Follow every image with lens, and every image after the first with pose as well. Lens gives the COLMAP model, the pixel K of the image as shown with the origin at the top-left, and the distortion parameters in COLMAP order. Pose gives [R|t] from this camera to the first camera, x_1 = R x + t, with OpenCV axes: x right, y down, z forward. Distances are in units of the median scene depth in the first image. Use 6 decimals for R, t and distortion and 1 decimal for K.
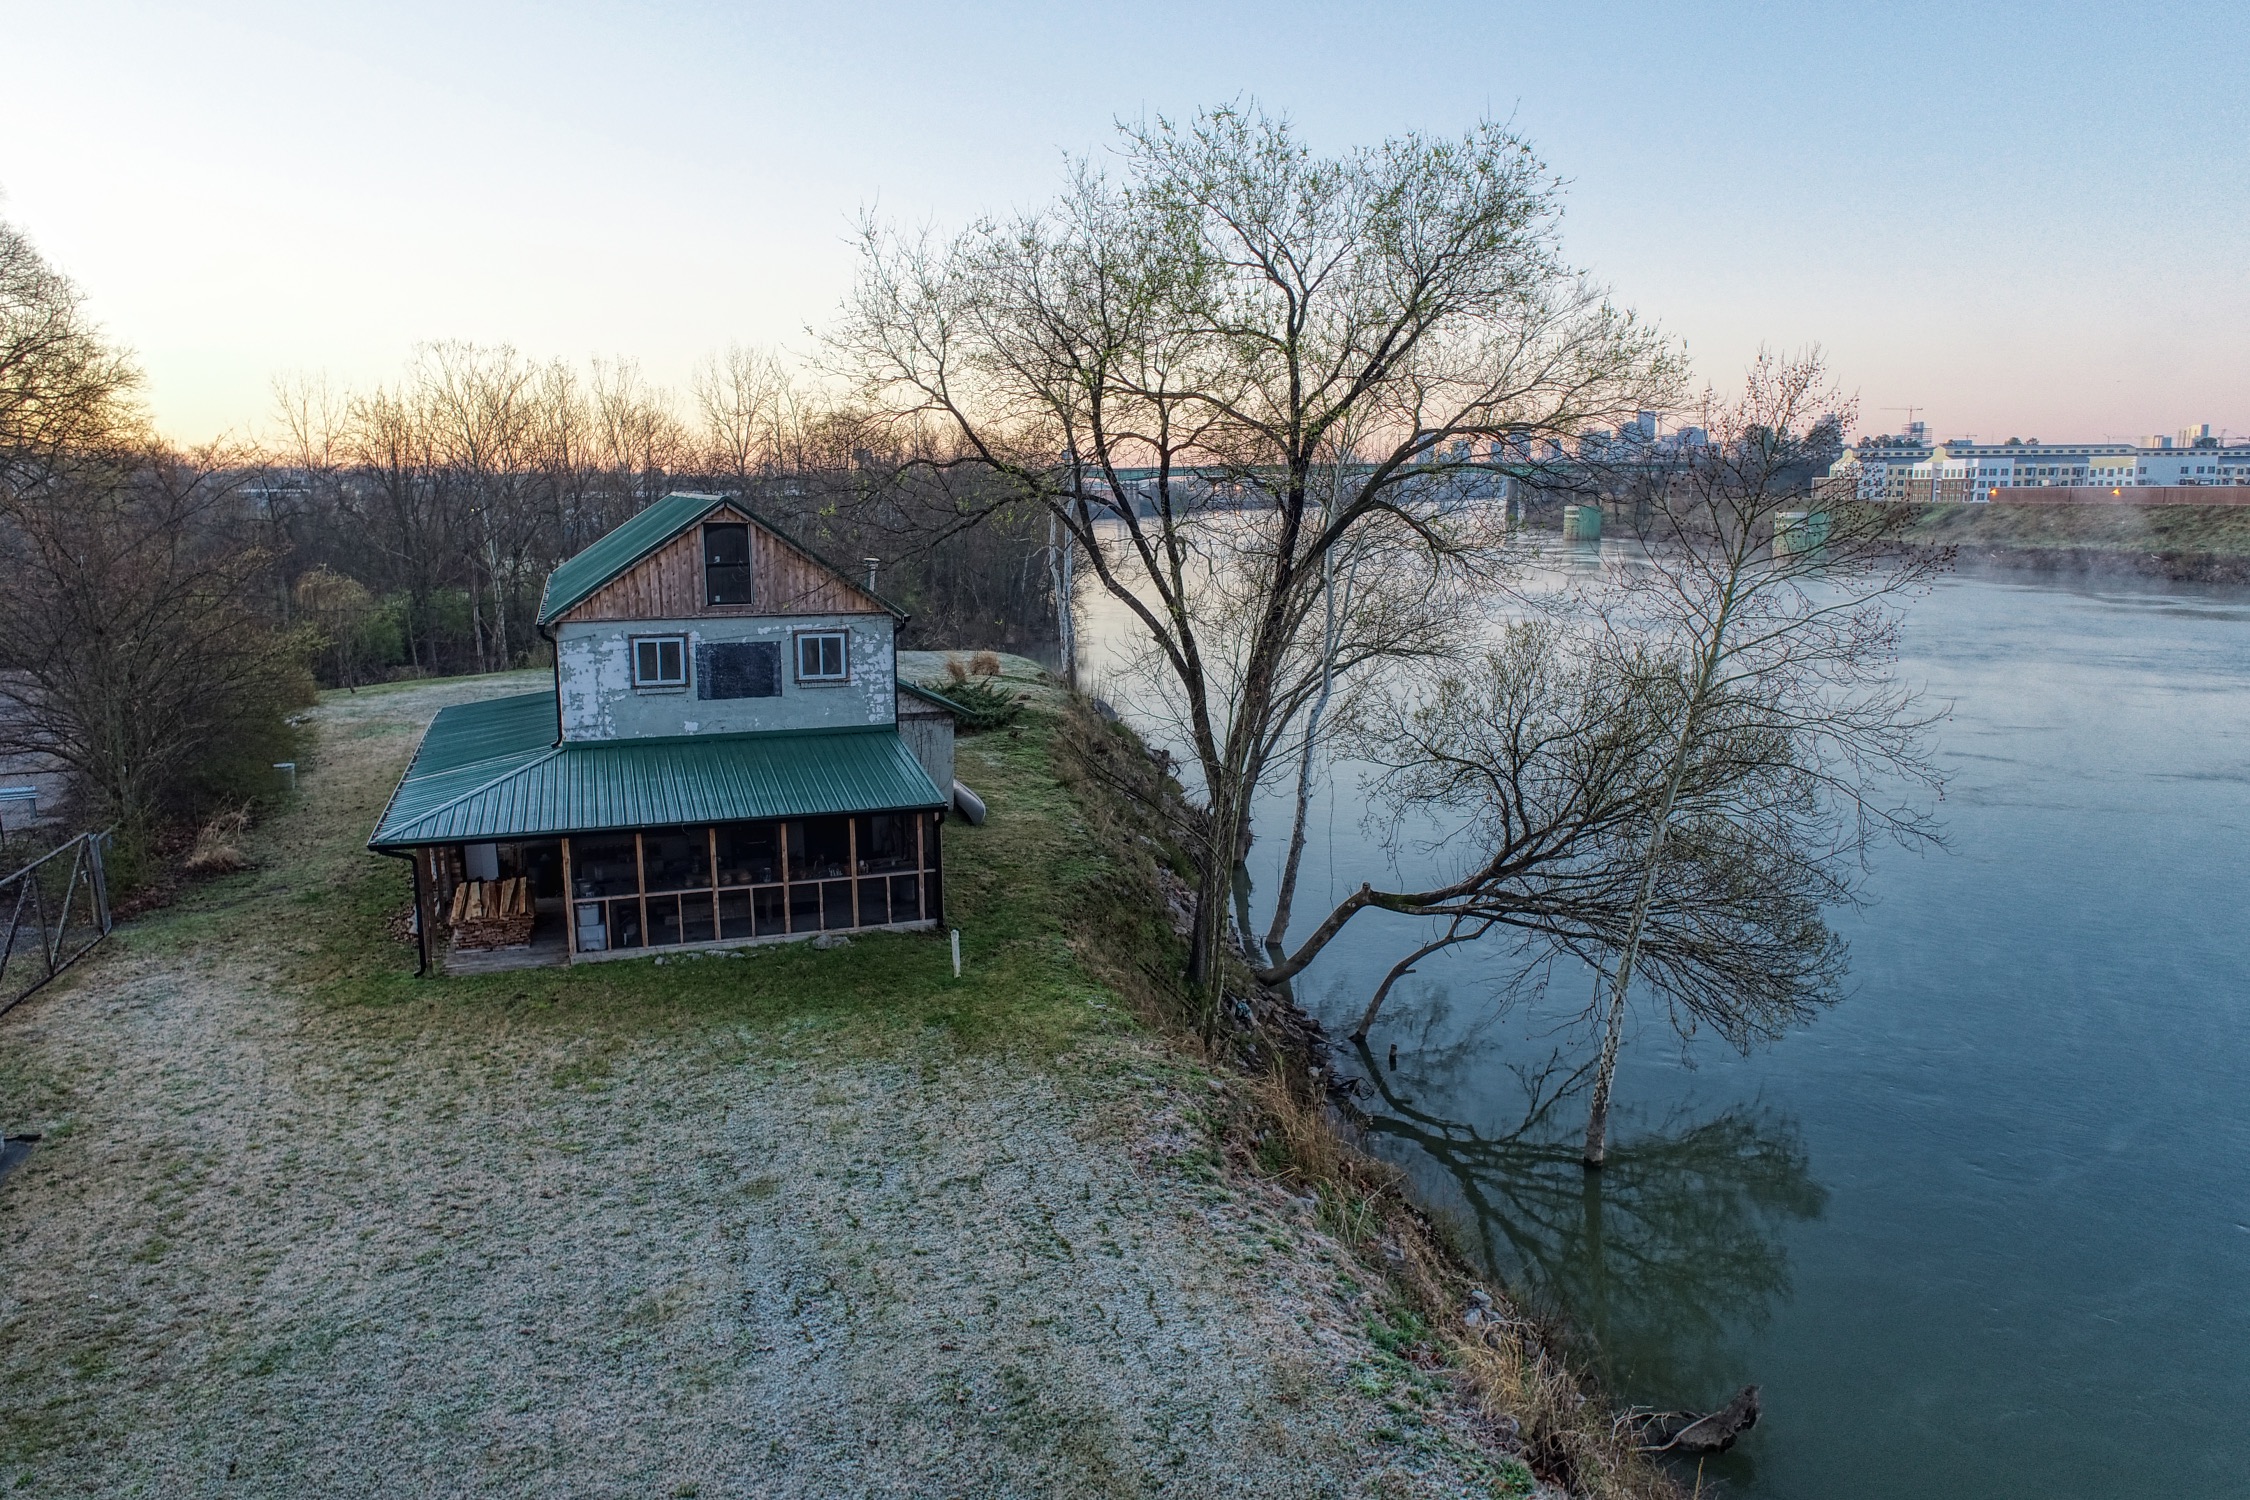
lens RADIAL K [[1508.8, 0, 1129.0], [0, 1508.8, 753.5], [0, 0, 1]] dist [-0.017402, 0.009028]
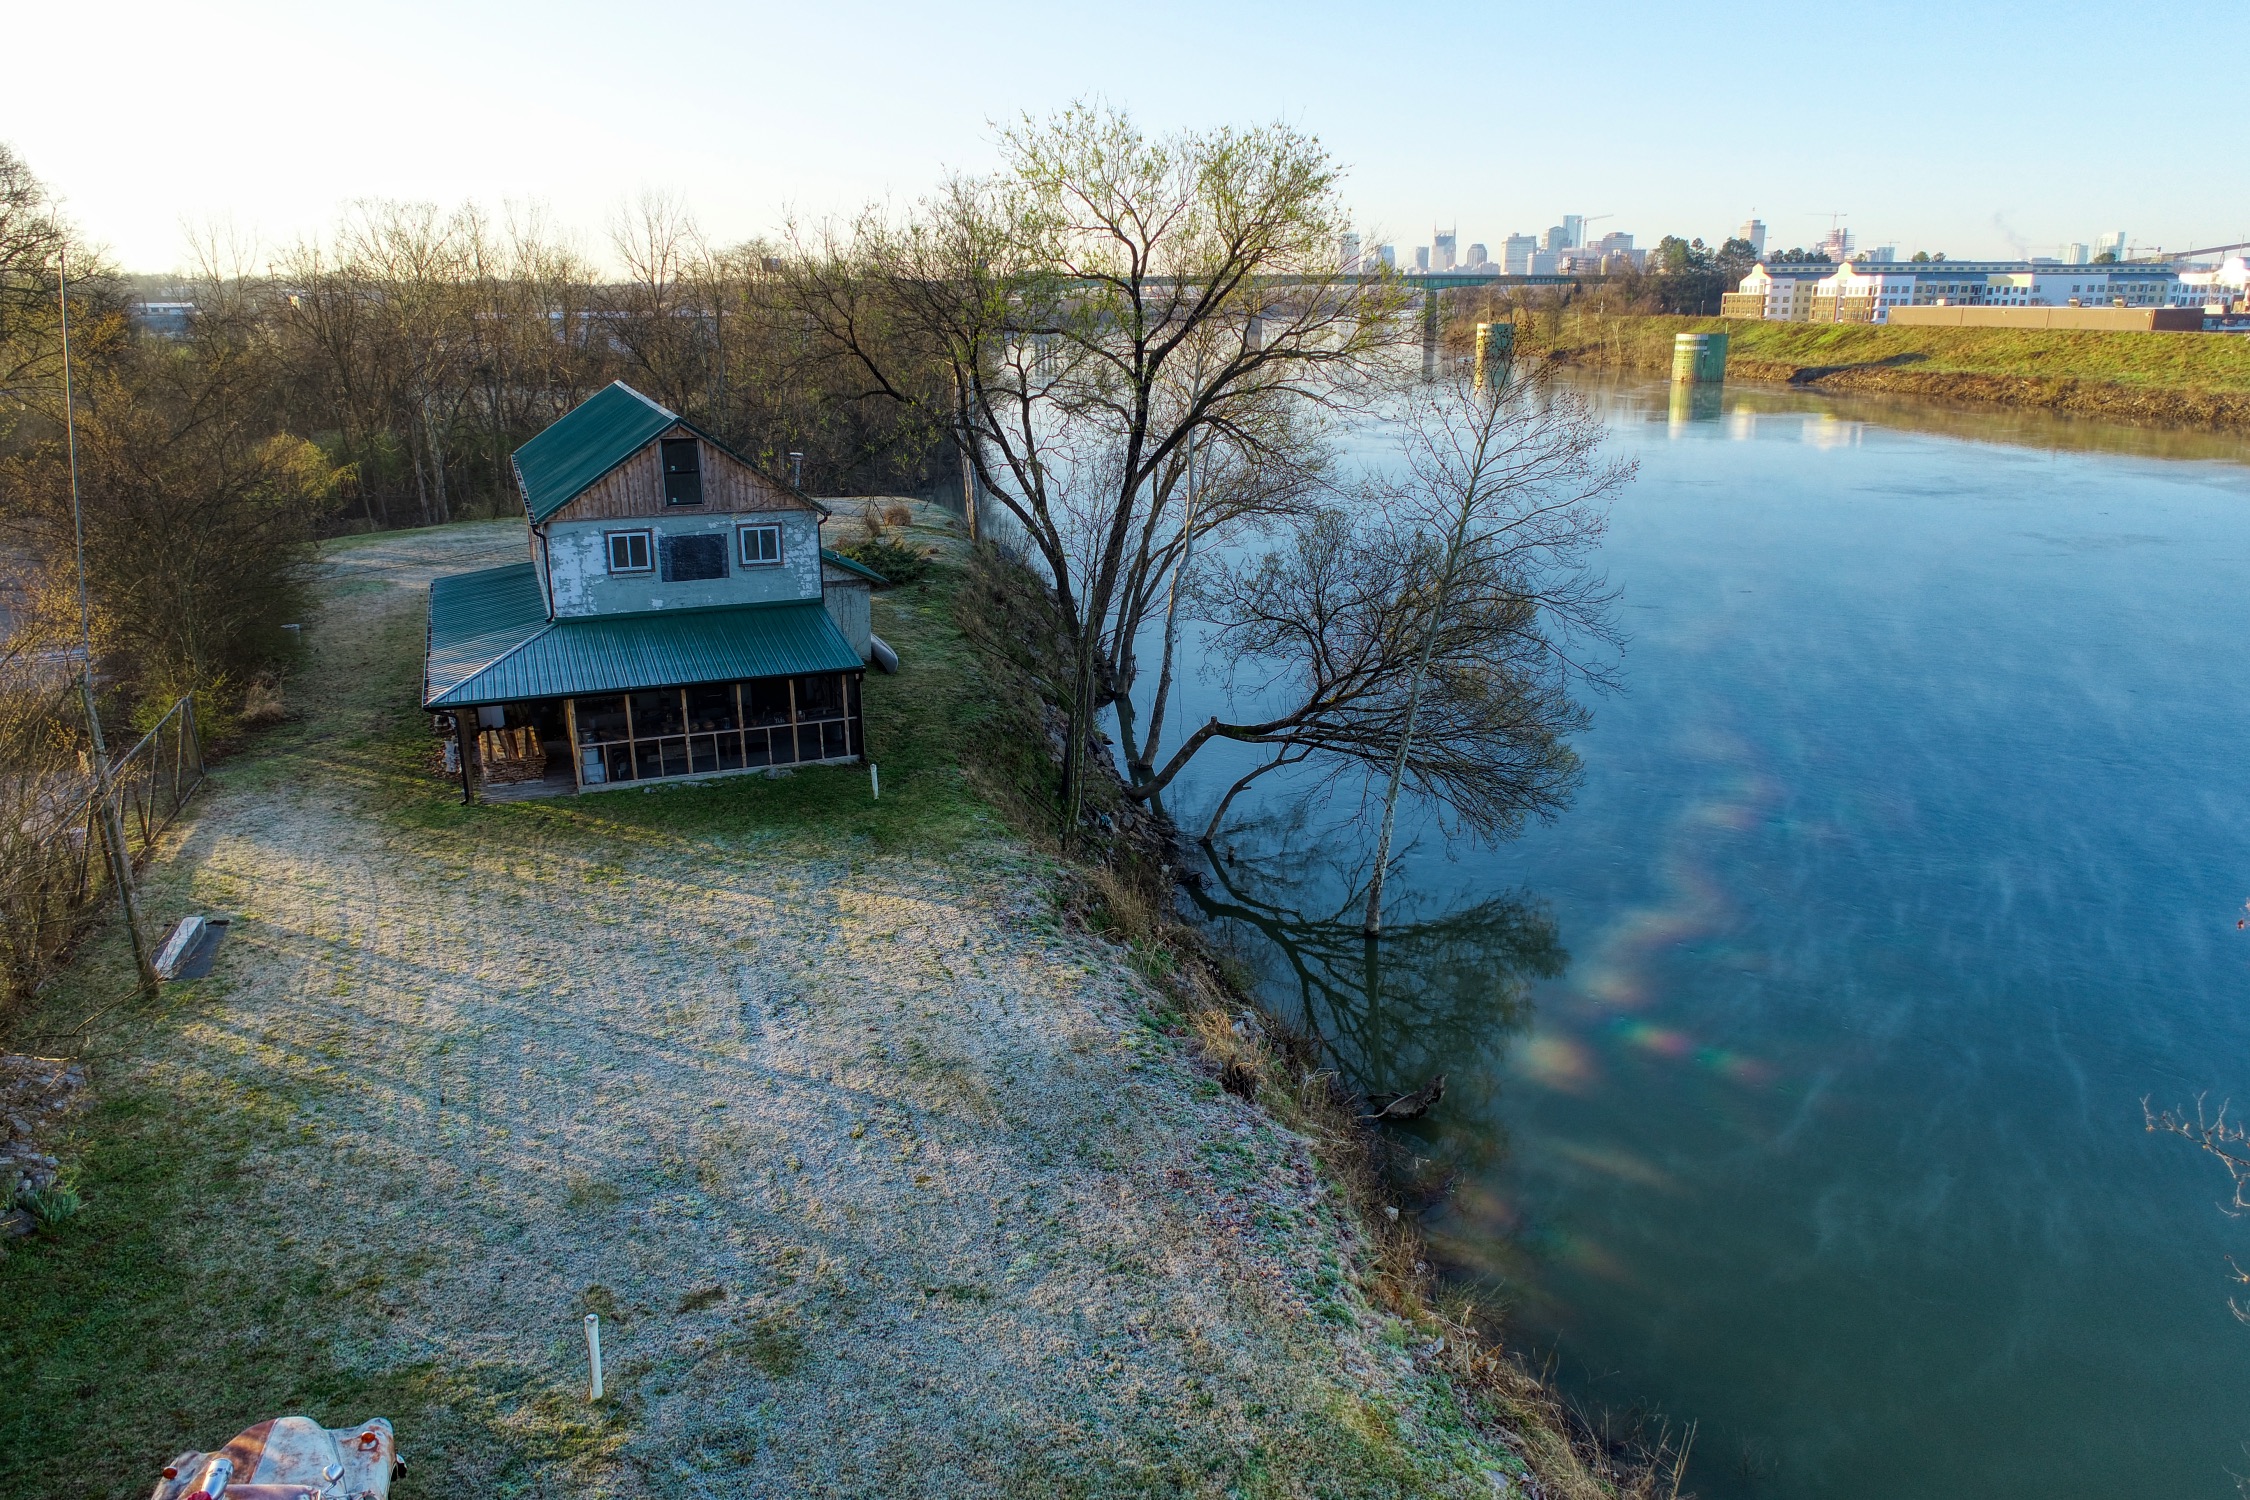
lens RADIAL K [[1508.8, 0, 1129.1], [0, 1508.8, 753.8], [0, 0, 1]] dist [-0.017402, 0.009028]
pose [[0.998671, -0.012840, 0.049922, 0.036731], [0.006644, 0.992465, 0.122345, -0.044891], [-0.051116, -0.121851, 0.991231, -0.276850]]
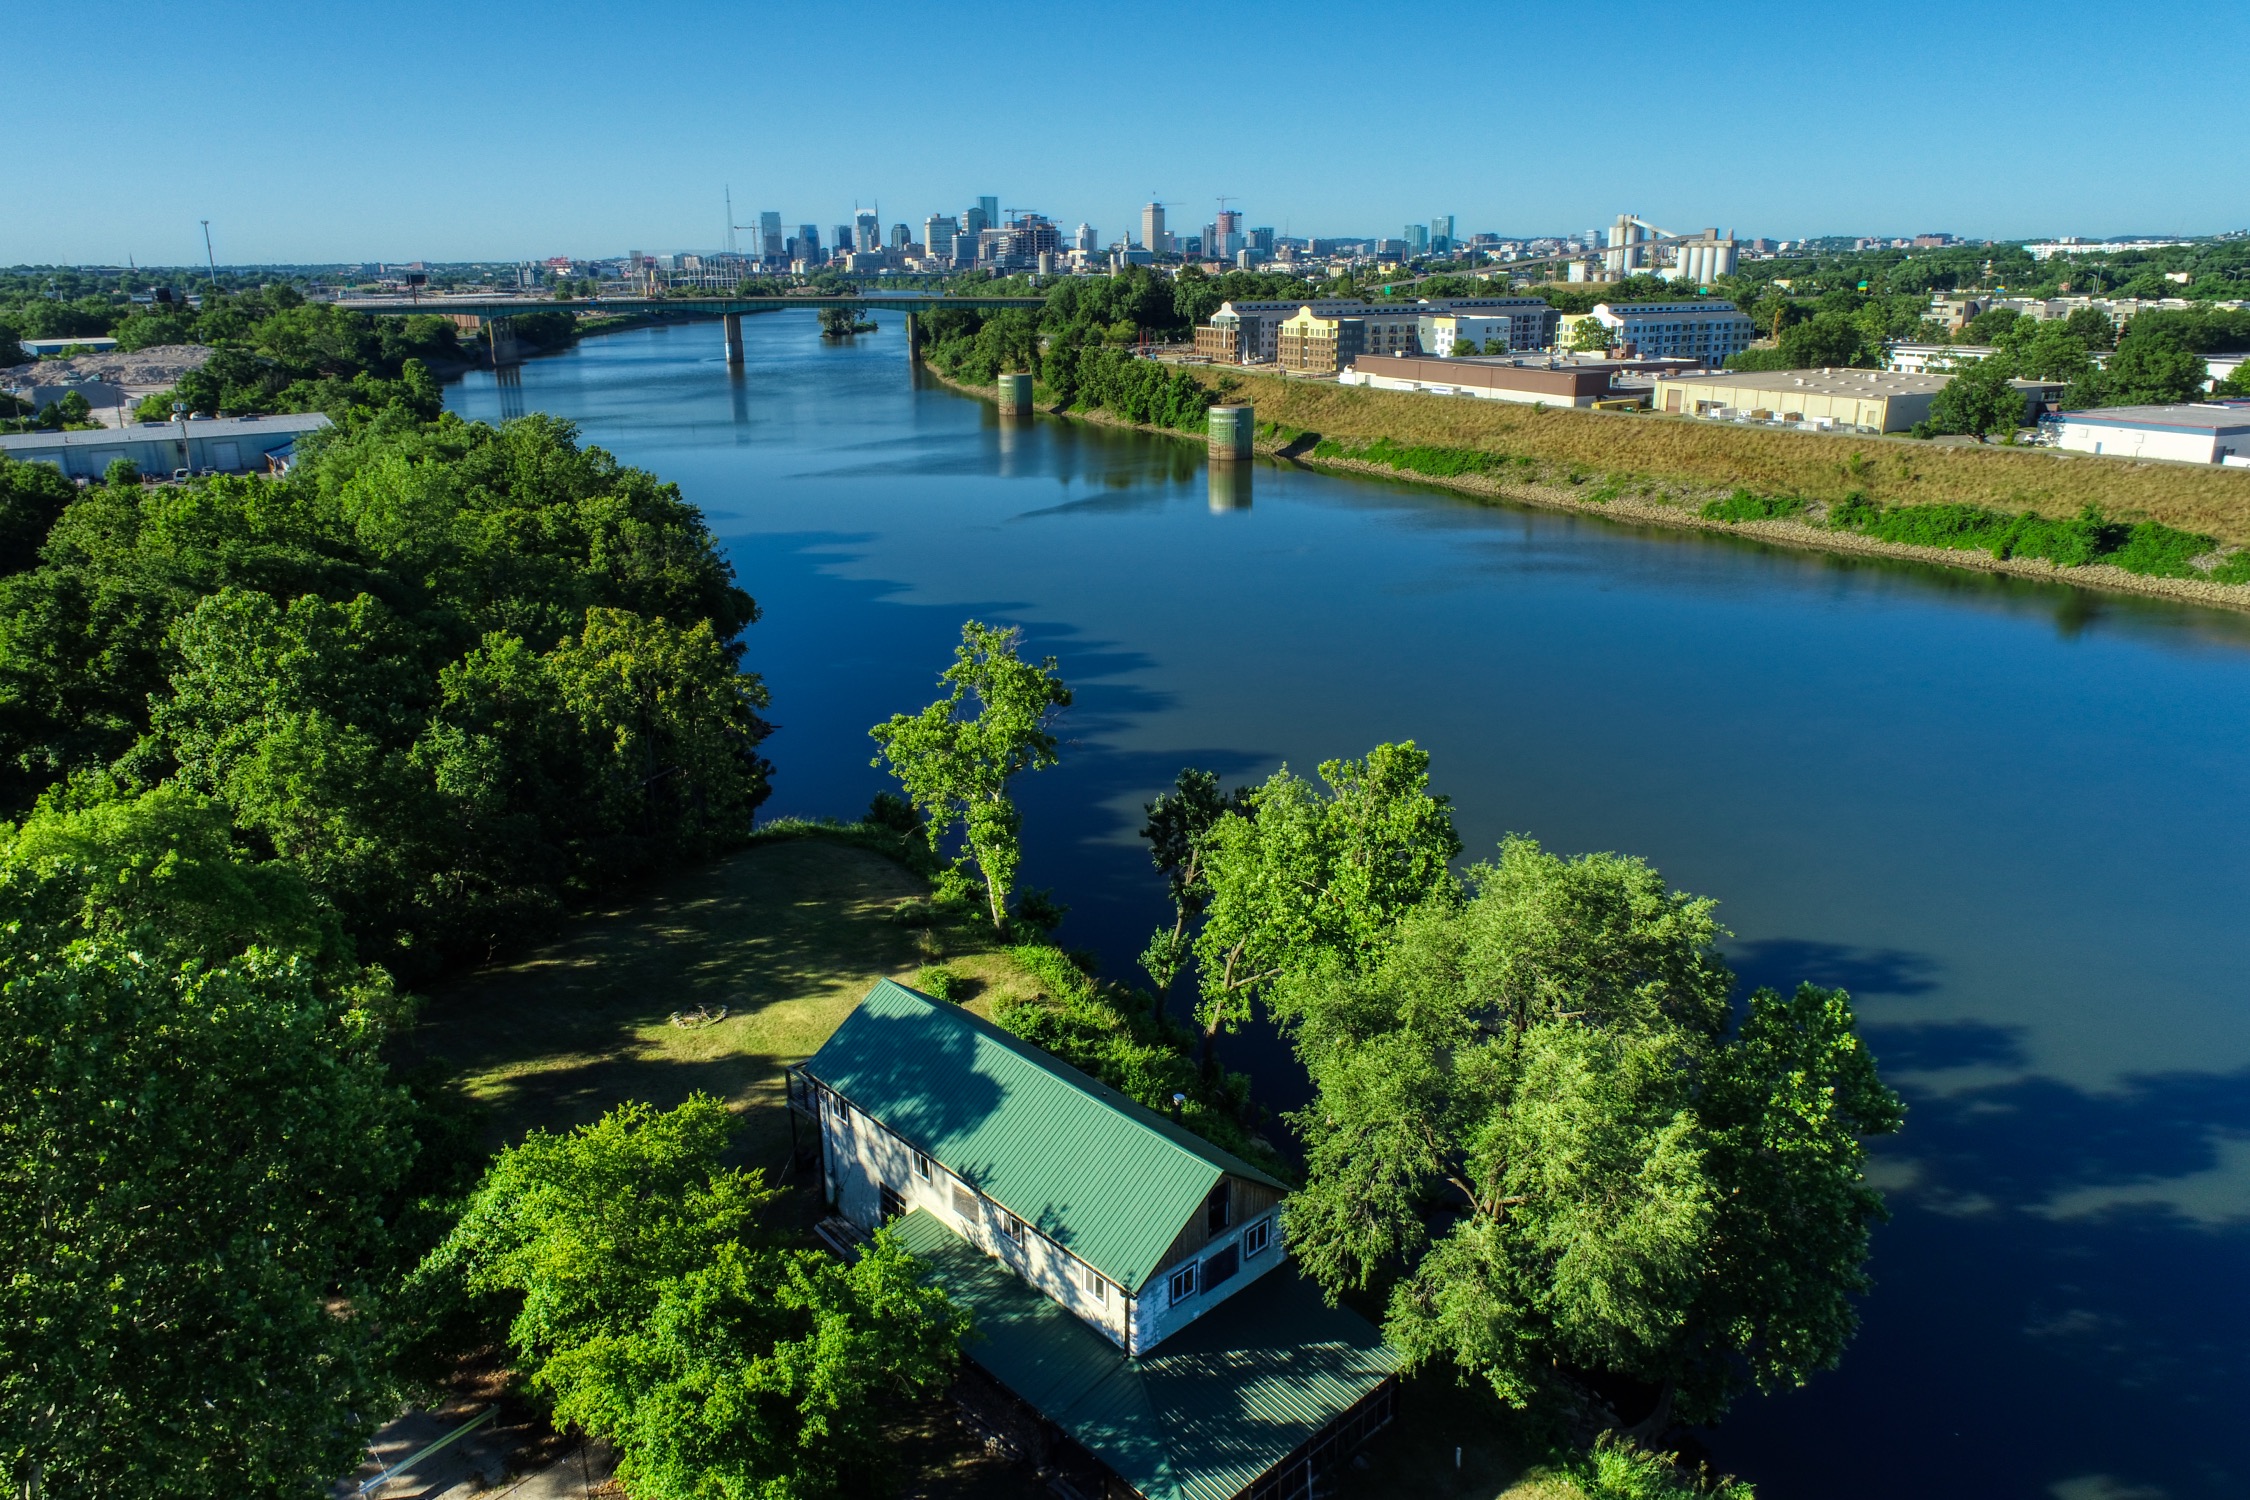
lens RADIAL K [[1508.8, 0, 1123.7], [0, 1508.8, 746.1], [0, 0, 1]] dist [-0.017402, 0.009028]
pose [[0.915534, -0.121581, 0.383427, -0.856948], [0.068735, 0.986493, 0.148685, -0.792049], [-0.396325, -0.109771, 0.911524, -0.242186]]
